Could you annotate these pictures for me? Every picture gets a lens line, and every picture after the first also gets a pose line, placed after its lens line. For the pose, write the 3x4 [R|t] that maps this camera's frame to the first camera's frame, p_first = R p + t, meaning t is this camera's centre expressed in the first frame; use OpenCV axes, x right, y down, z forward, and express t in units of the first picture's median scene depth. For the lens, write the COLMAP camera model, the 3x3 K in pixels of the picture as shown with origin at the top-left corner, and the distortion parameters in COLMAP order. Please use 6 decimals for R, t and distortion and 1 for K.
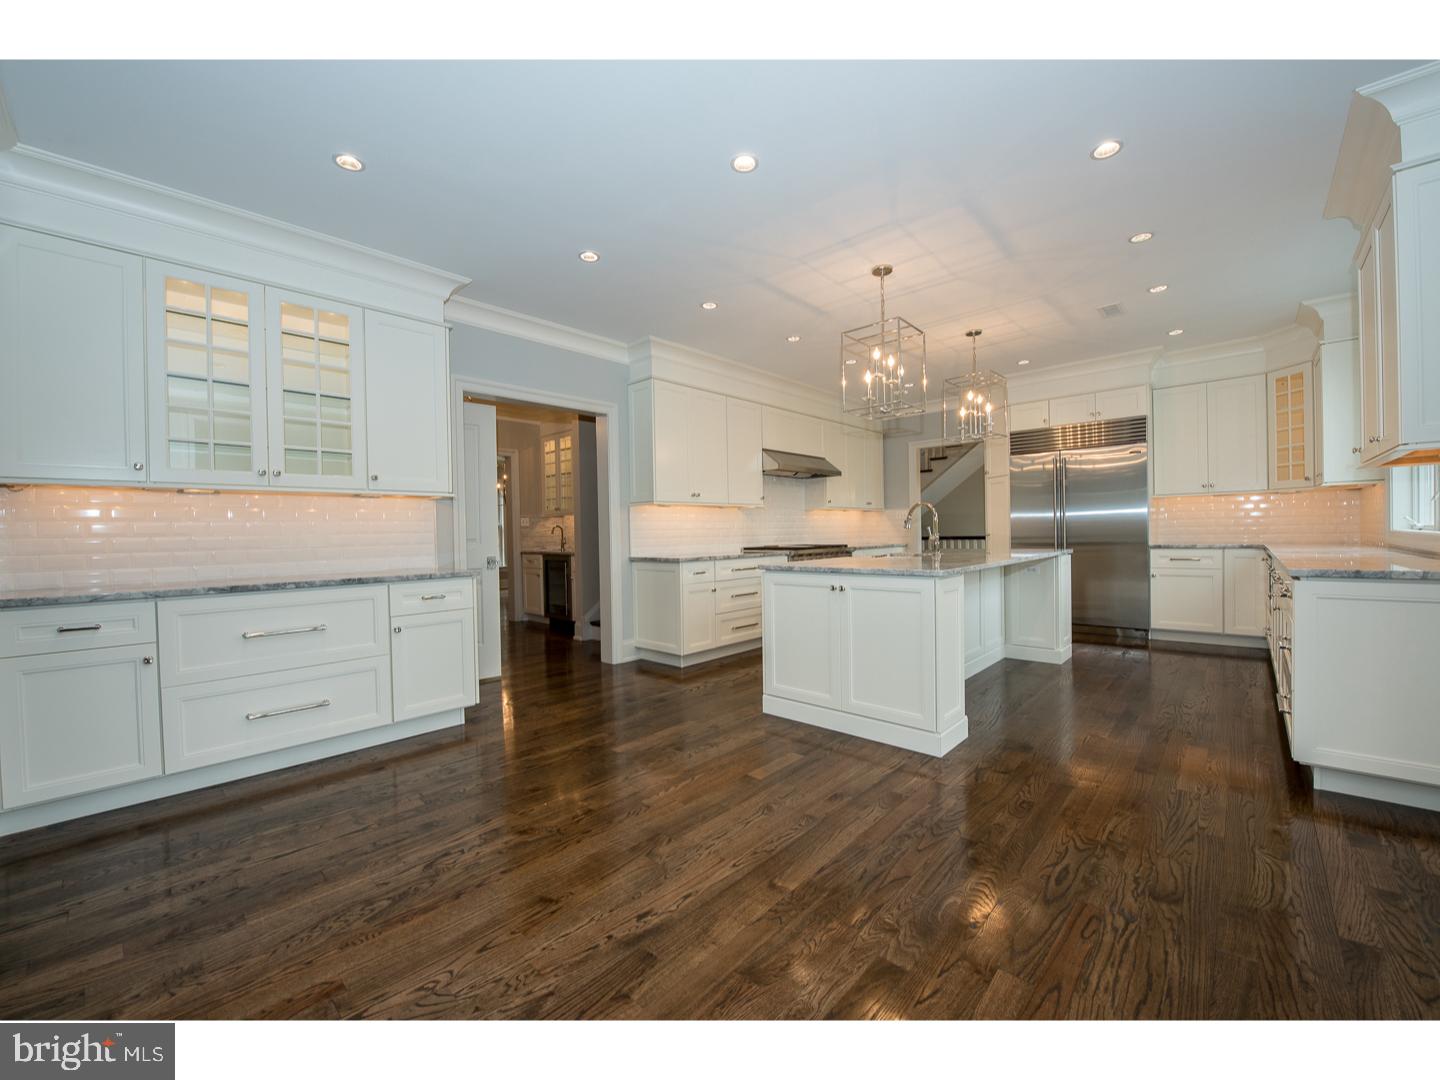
lens RADIAL K [[582.1, 0, 727.3], [0, 582.1, 532.0], [0, 0, 1]] dist [-0.017650, -0.000972]
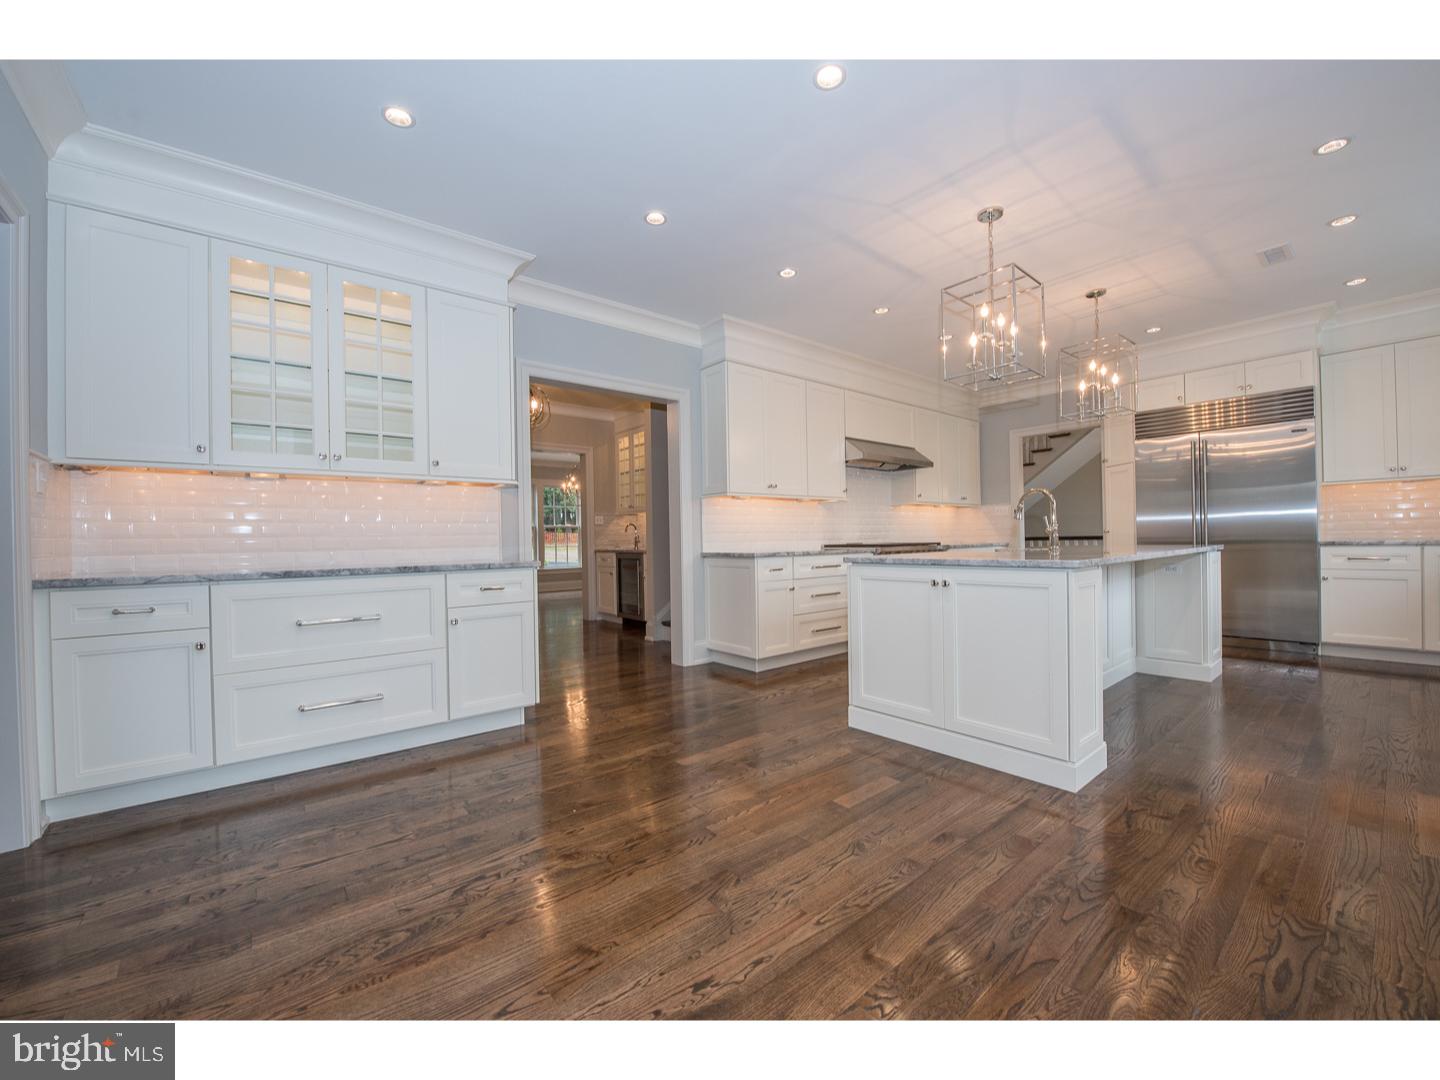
lens RADIAL K [[582.1, 0, 727.8], [0, 582.1, 535.9], [0, 0, 1]] dist [-0.017650, -0.000972]
pose [[0.991305, 0.001541, -0.131578, -0.004298], [-0.002110, 0.999989, -0.004187, 0.030675], [0.131570, 0.004428, 0.991297, 0.117418]]
